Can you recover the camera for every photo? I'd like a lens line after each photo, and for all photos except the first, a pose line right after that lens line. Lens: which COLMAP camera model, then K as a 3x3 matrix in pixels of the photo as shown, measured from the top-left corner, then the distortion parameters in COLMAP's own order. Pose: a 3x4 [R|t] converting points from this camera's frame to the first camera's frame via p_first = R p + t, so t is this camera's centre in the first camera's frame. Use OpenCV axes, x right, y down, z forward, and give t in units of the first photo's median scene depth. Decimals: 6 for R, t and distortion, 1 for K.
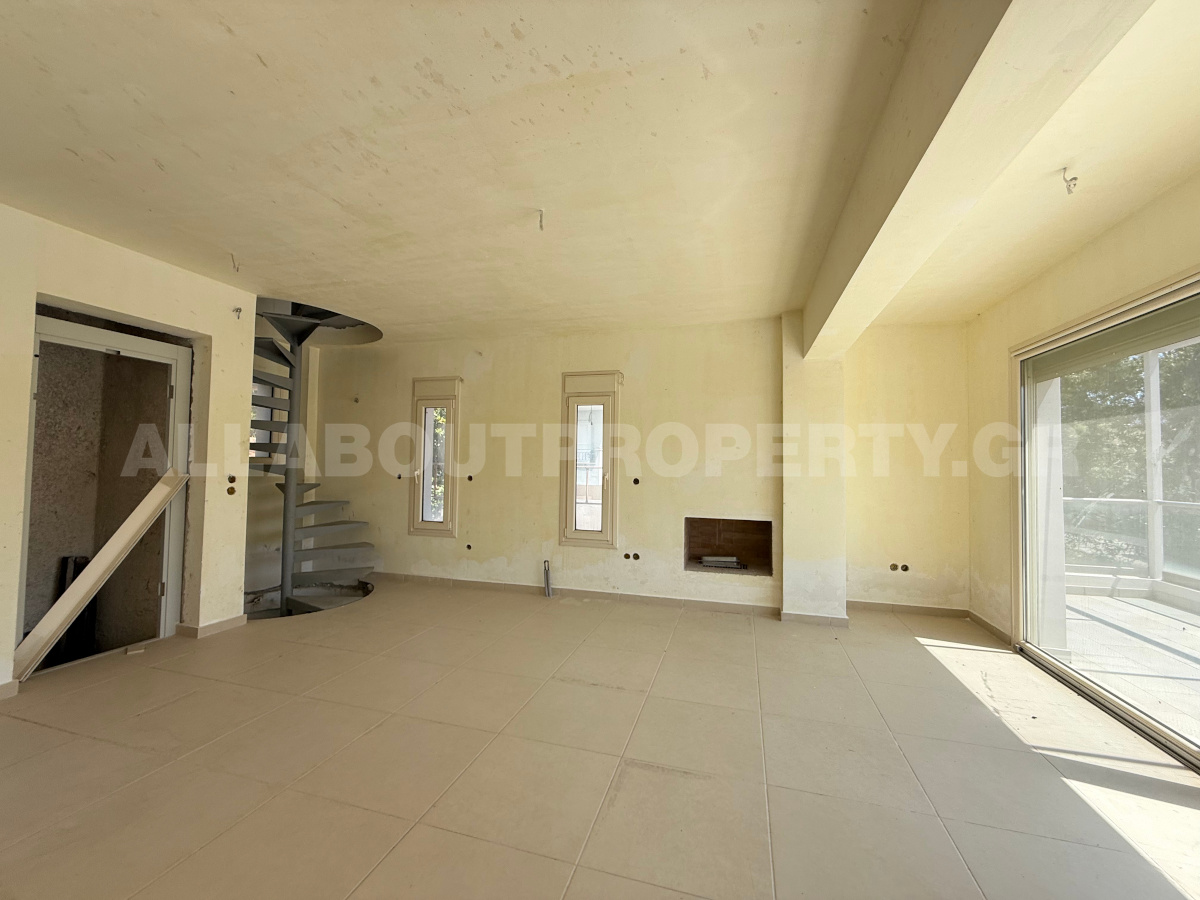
lens RADIAL K [[480.5, 0, 600.0], [0, 480.5, 450.0], [0, 0, 1]] dist [-0.000067, 0.000356]
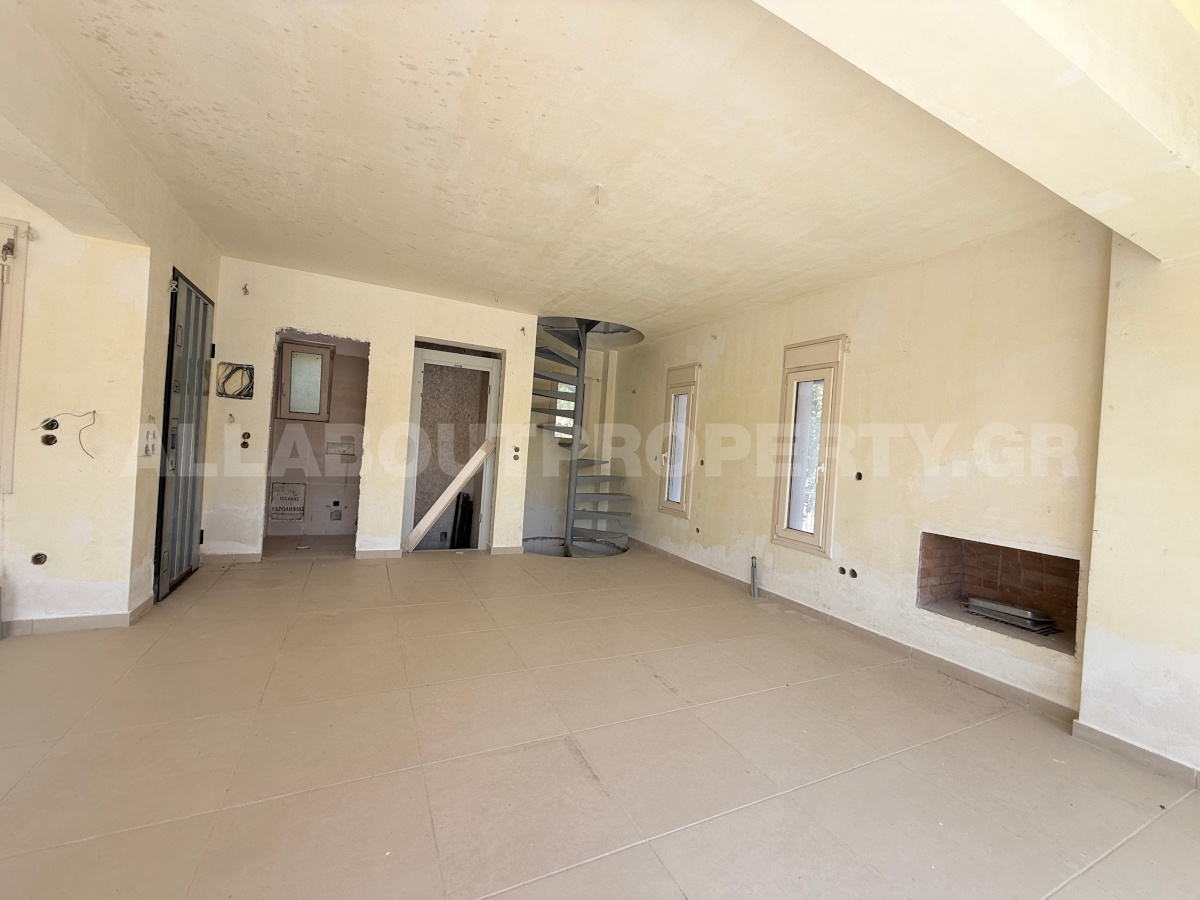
lens RADIAL K [[480.5, 0, 600.0], [0, 480.5, 450.0], [0, 0, 1]] dist [-0.000067, 0.000356]
pose [[0.676468, 0.035298, -0.735626, 0.358370], [-0.032943, 0.999301, 0.017657, 0.023771], [0.735735, 0.012290, 0.677158, 0.176334]]
